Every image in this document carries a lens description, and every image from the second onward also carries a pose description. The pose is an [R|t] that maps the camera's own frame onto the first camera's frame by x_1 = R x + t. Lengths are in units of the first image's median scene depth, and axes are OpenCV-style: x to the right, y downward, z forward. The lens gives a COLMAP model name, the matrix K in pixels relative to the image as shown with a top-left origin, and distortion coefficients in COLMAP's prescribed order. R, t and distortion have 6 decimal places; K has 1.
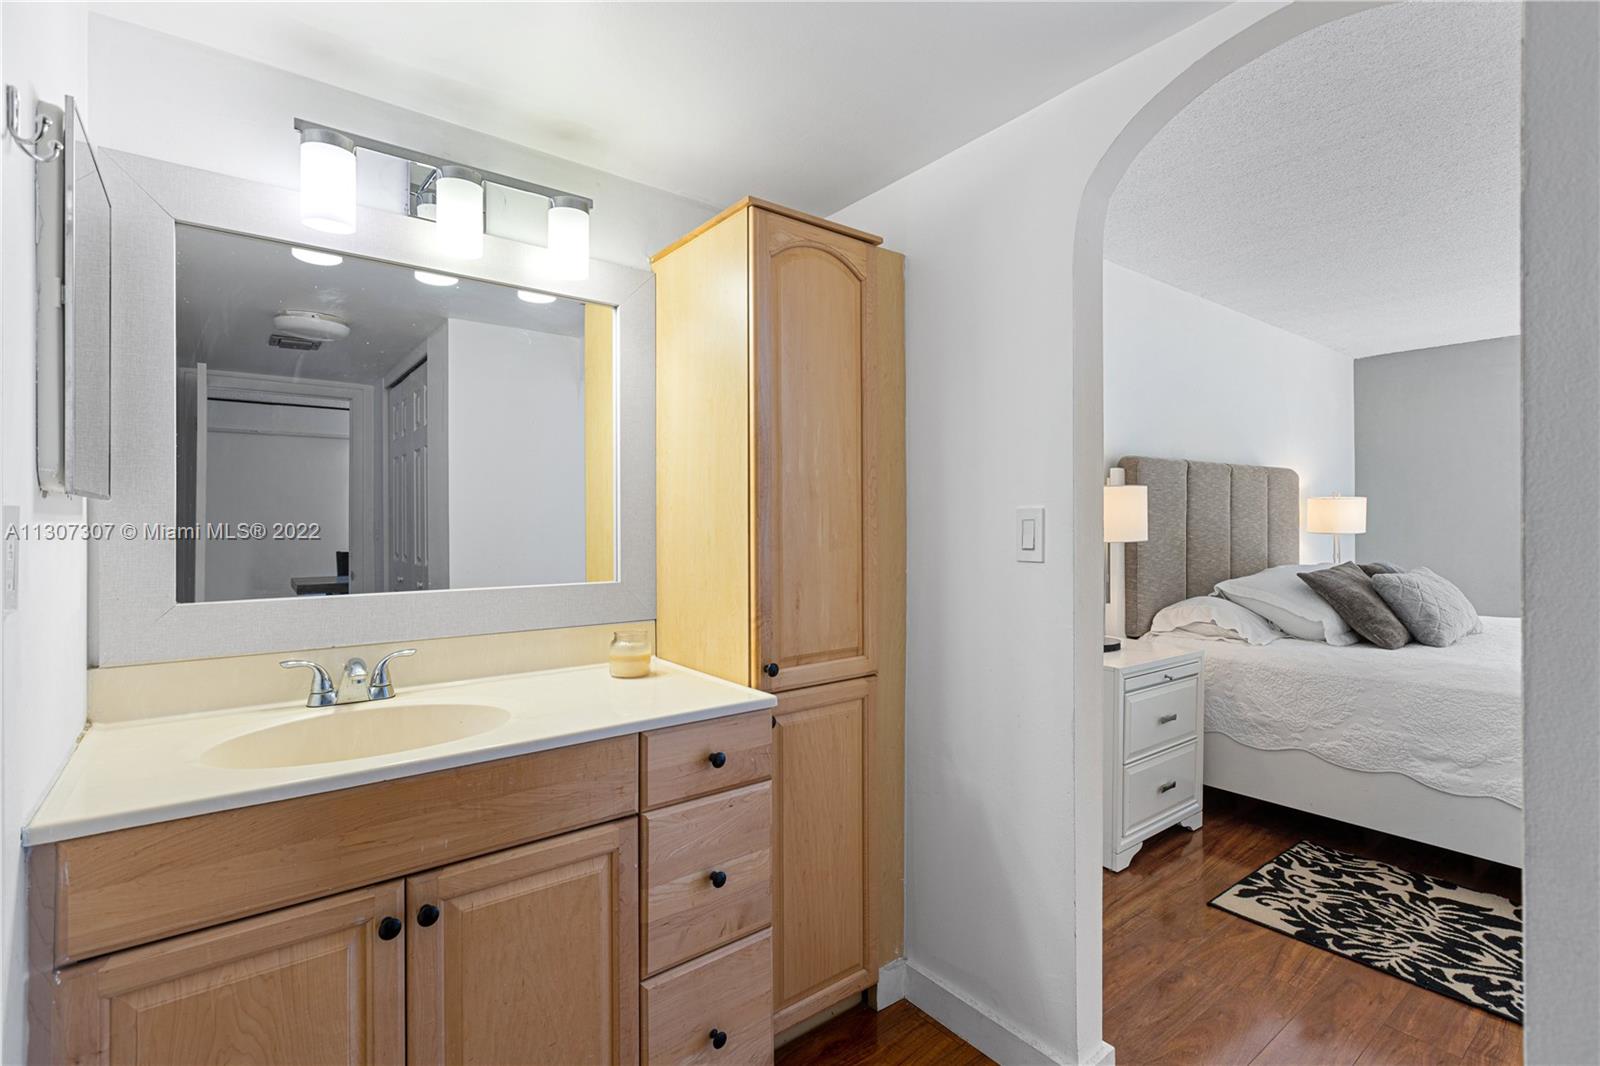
lens RADIAL K [[734.7, 0, 783.2], [0, 734.7, 527.9], [0, 0, 1]] dist [0.008849, -0.004997]
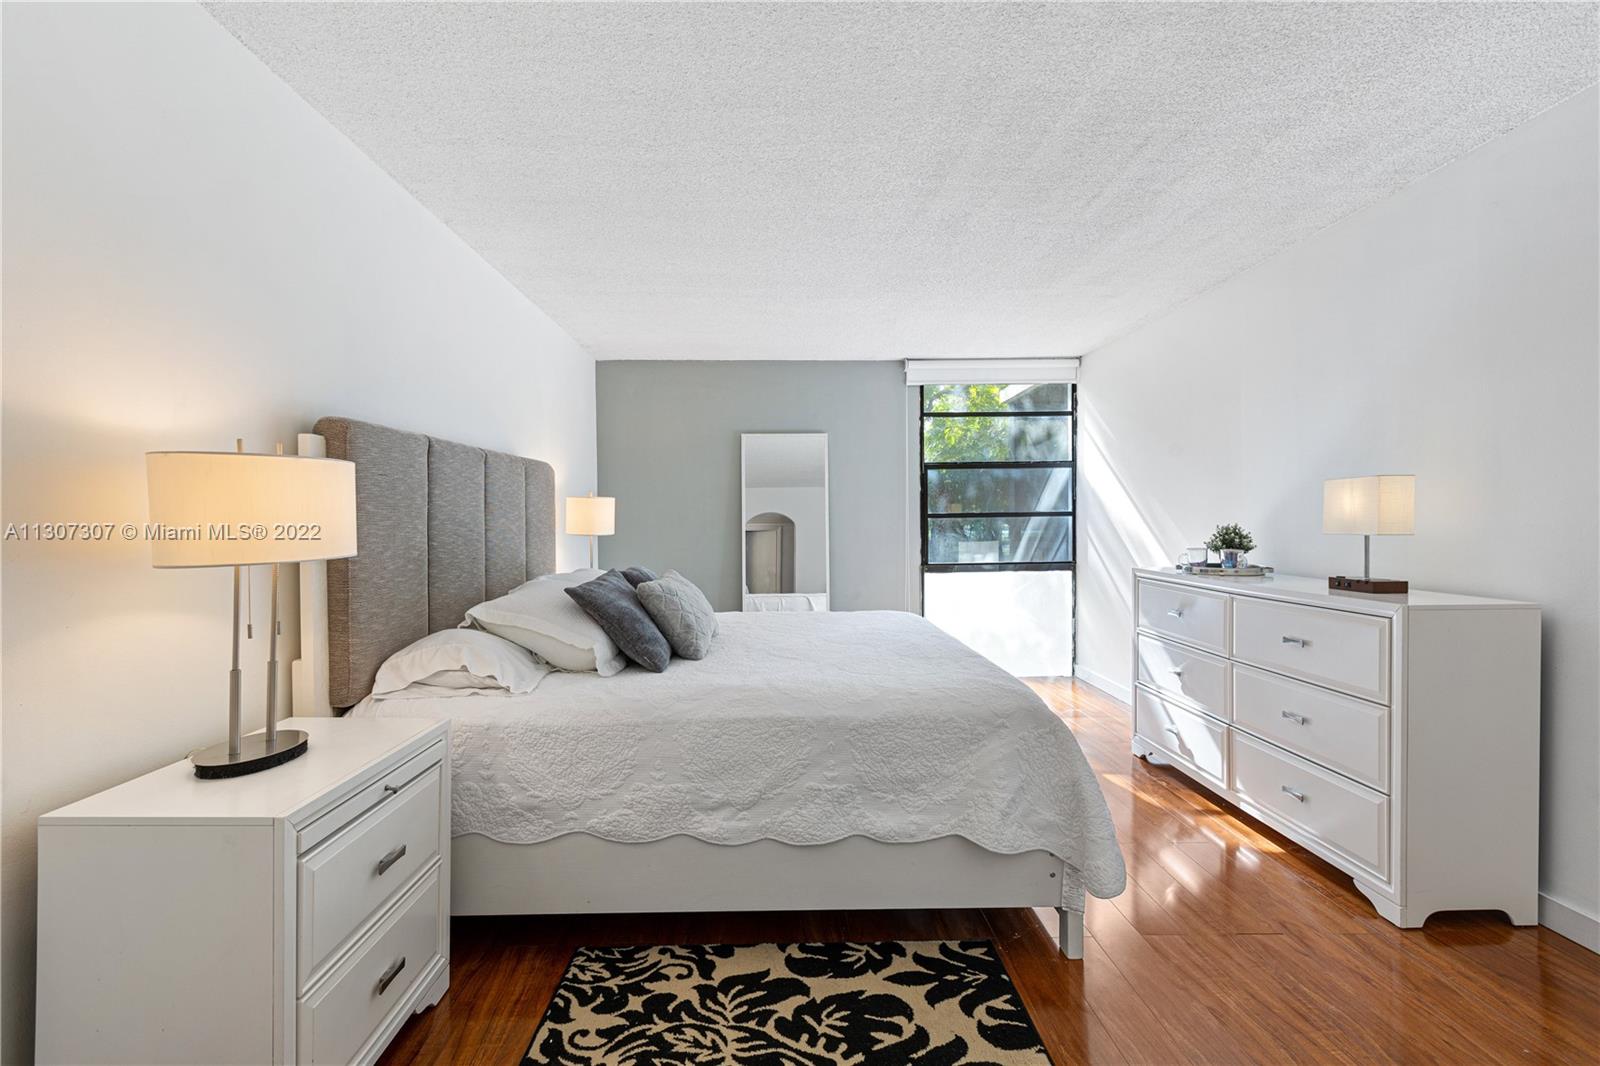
lens RADIAL K [[734.7, 0, 798.5], [0, 734.7, 528.4], [0, 0, 1]] dist [0.008849, -0.004997]
pose [[0.580080, -0.006252, 0.814536, 0.236963], [0.005478, 0.999978, 0.003774, -0.005160], [-0.814541, 0.002273, 0.580101, 0.398245]]
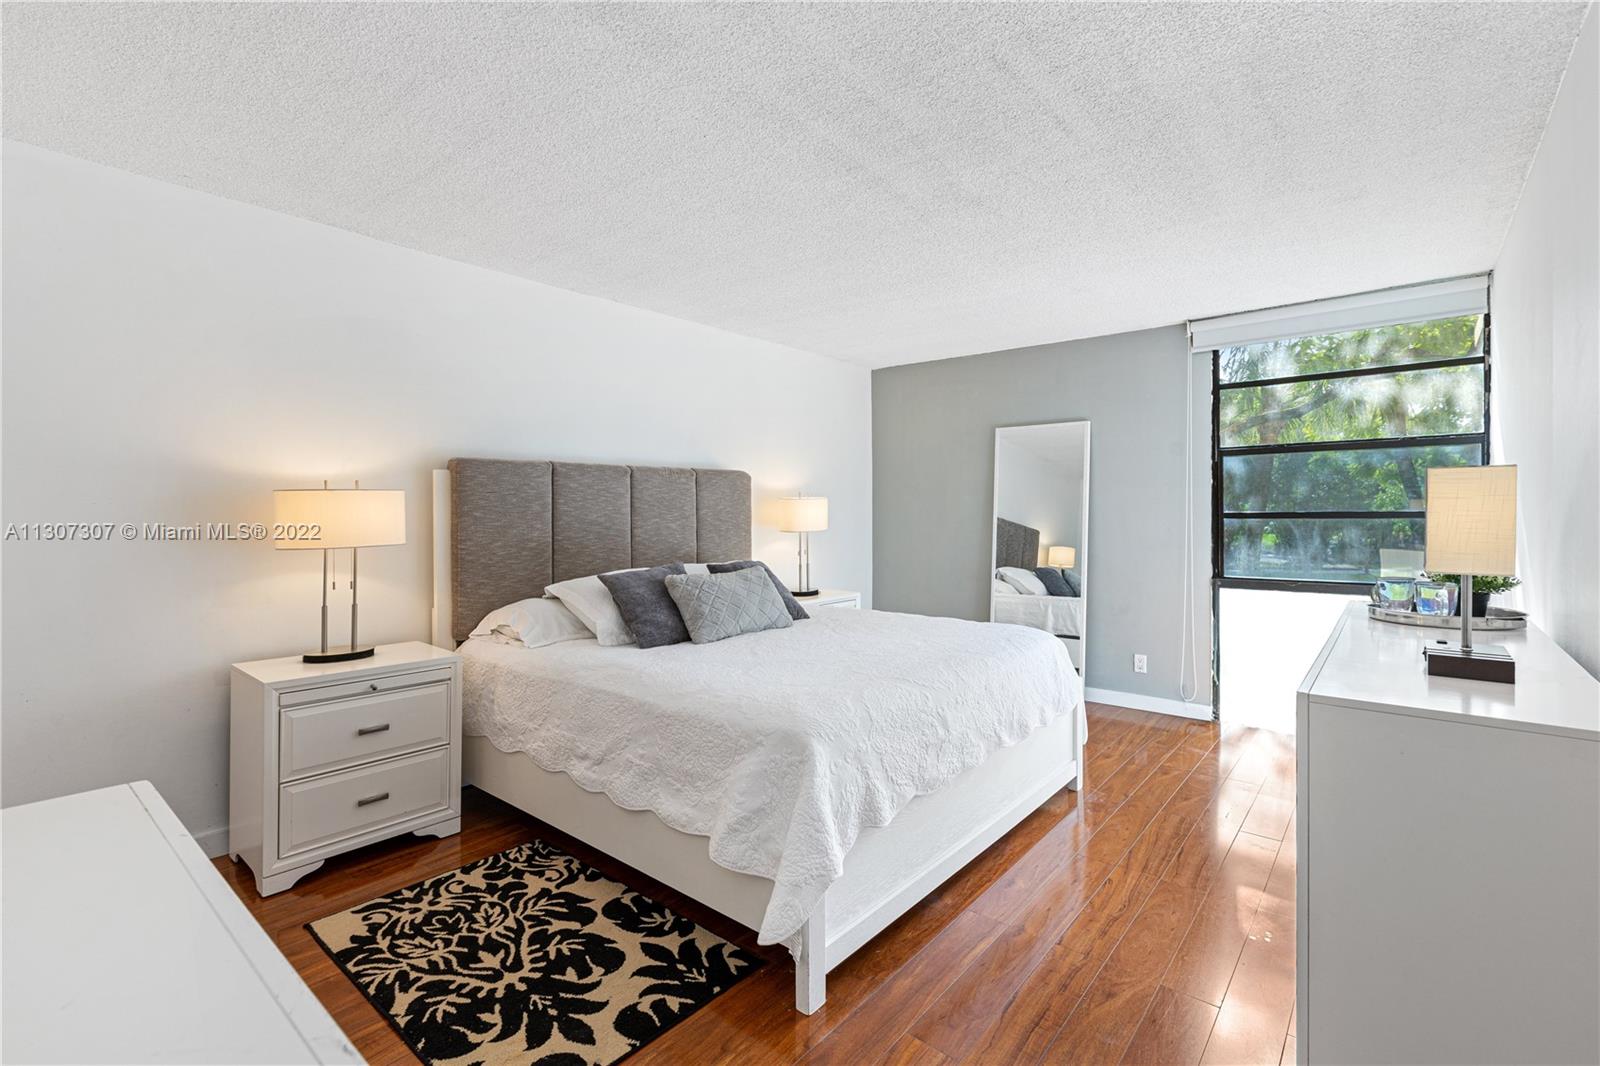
lens RADIAL K [[734.7, 0, 782.7], [0, 734.7, 512.7], [0, 0, 1]] dist [0.008849, -0.004997]
pose [[0.976425, 0.005922, 0.215774, 0.847618], [-0.005546, 0.999982, -0.002349, -0.028927], [-0.215784, 0.001097, 0.976441, -0.070755]]
